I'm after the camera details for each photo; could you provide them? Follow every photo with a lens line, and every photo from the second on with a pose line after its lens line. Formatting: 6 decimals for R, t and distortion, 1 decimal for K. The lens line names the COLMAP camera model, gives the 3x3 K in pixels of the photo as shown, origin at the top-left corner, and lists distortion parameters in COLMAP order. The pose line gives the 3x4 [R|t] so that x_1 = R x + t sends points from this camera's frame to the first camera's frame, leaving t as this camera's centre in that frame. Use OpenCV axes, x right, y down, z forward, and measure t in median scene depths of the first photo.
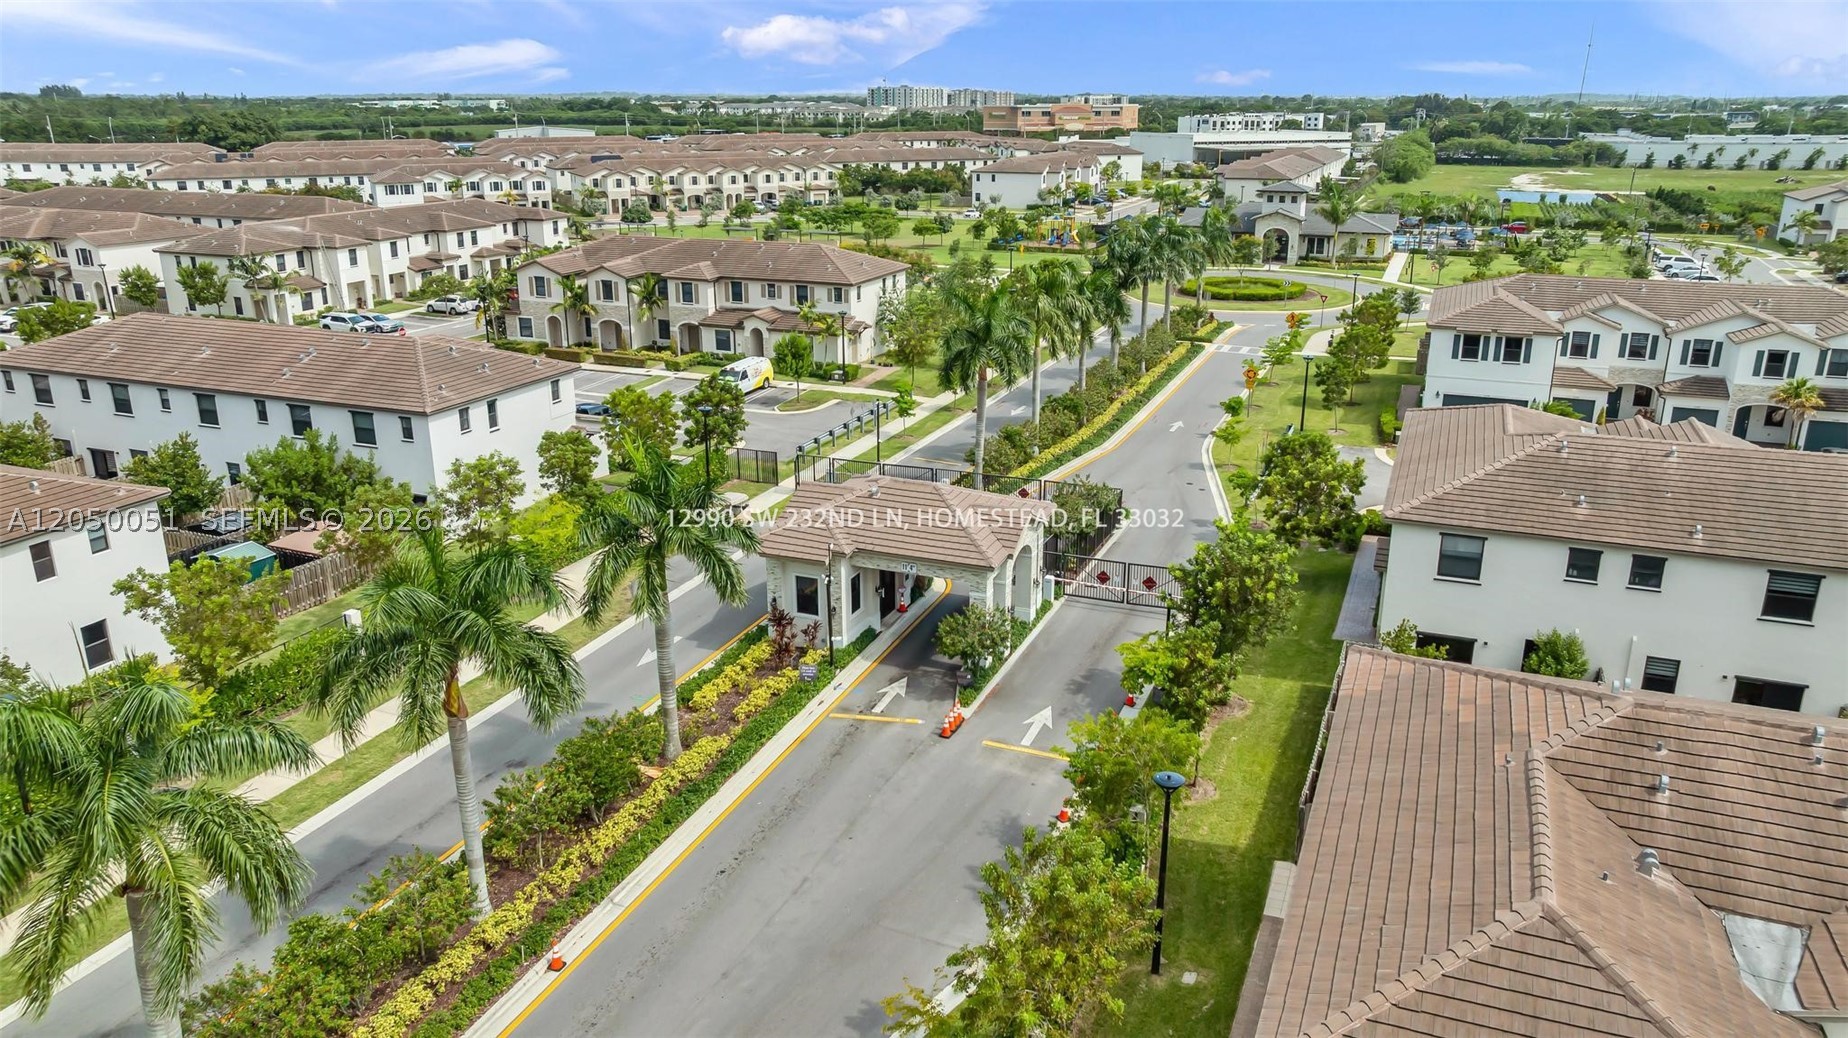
lens RADIAL K [[1296.9, 0, 930.5], [0, 1296.9, 516.1], [0, 0, 1]] dist [-0.018972, 0.008958]
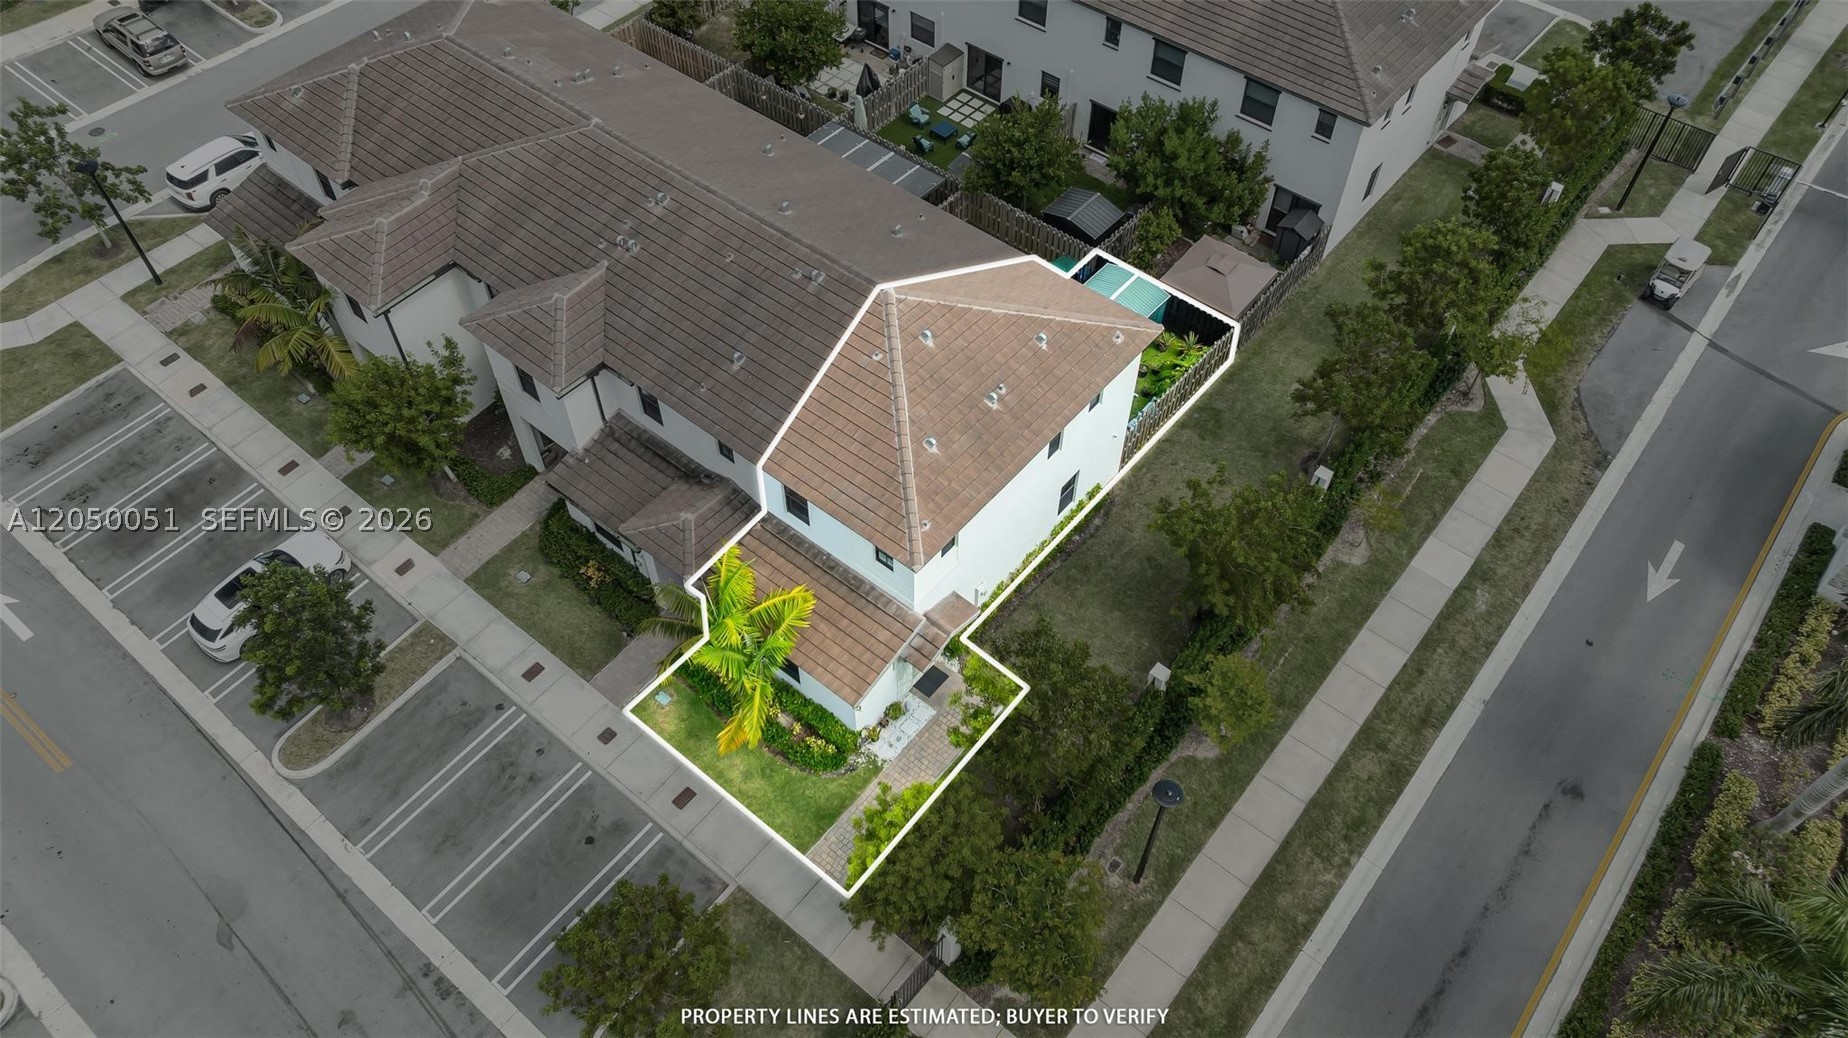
lens RADIAL K [[1295.2, 0, 930.1], [0, 1295.2, 522.4], [0, 0, 1]] dist [-0.017924, 0.002225]
pose [[0.955124, 0.238615, -0.175504, -0.256843], [-0.099681, 0.816874, 0.568137, -0.167632], [0.278931, -0.525147, 0.804001, 0.114274]]
